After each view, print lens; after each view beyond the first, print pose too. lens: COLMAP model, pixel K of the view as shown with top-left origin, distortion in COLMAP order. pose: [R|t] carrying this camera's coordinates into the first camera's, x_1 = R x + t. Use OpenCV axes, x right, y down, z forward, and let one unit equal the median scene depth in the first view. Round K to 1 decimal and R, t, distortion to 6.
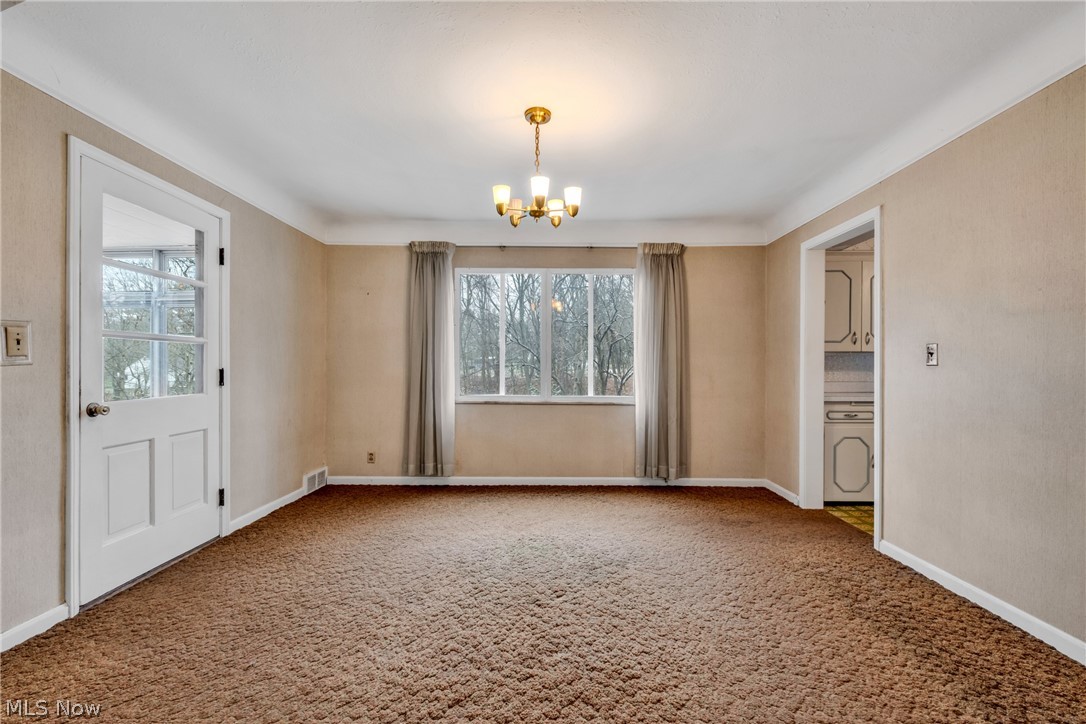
lens RADIAL K [[481.0, 0, 540.7], [0, 481.0, 364.2], [0, 0, 1]] dist [0.000970, 0.000294]
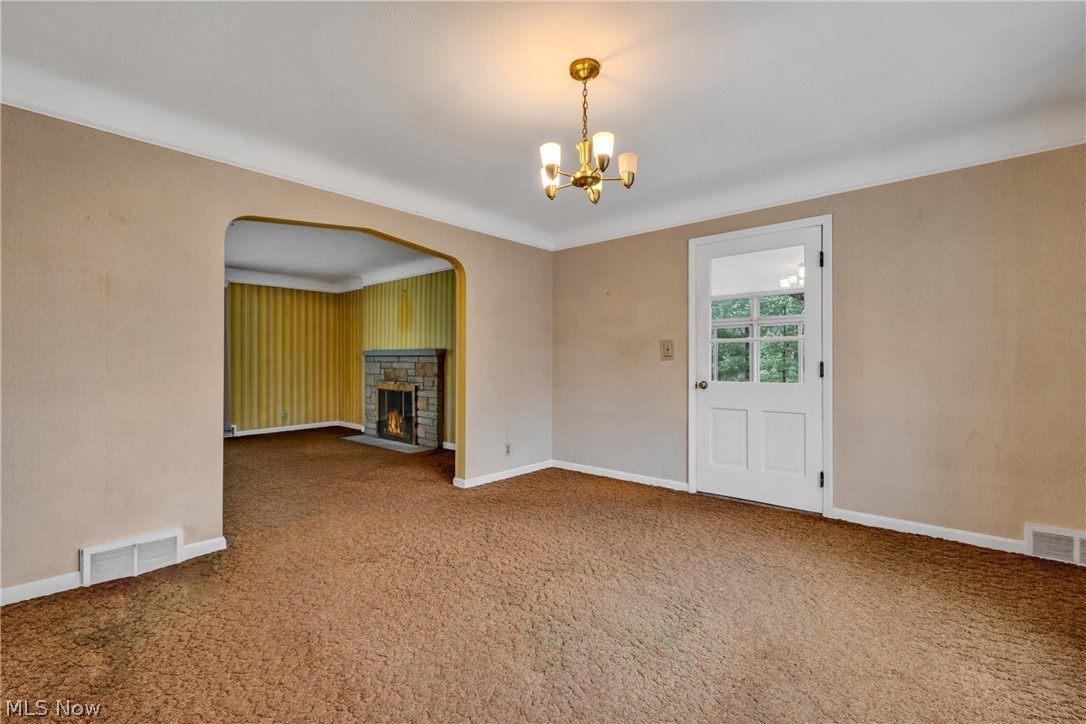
lens RADIAL K [[481.0, 0, 540.7], [0, 481.0, 364.2], [0, 0, 1]] dist [0.000970, 0.000294]
pose [[-0.646262, 0.000993, -0.763115, 0.609952], [0.004419, 0.999987, -0.002441, 0.015099], [0.763102, -0.004950, -0.646259, 1.270798]]
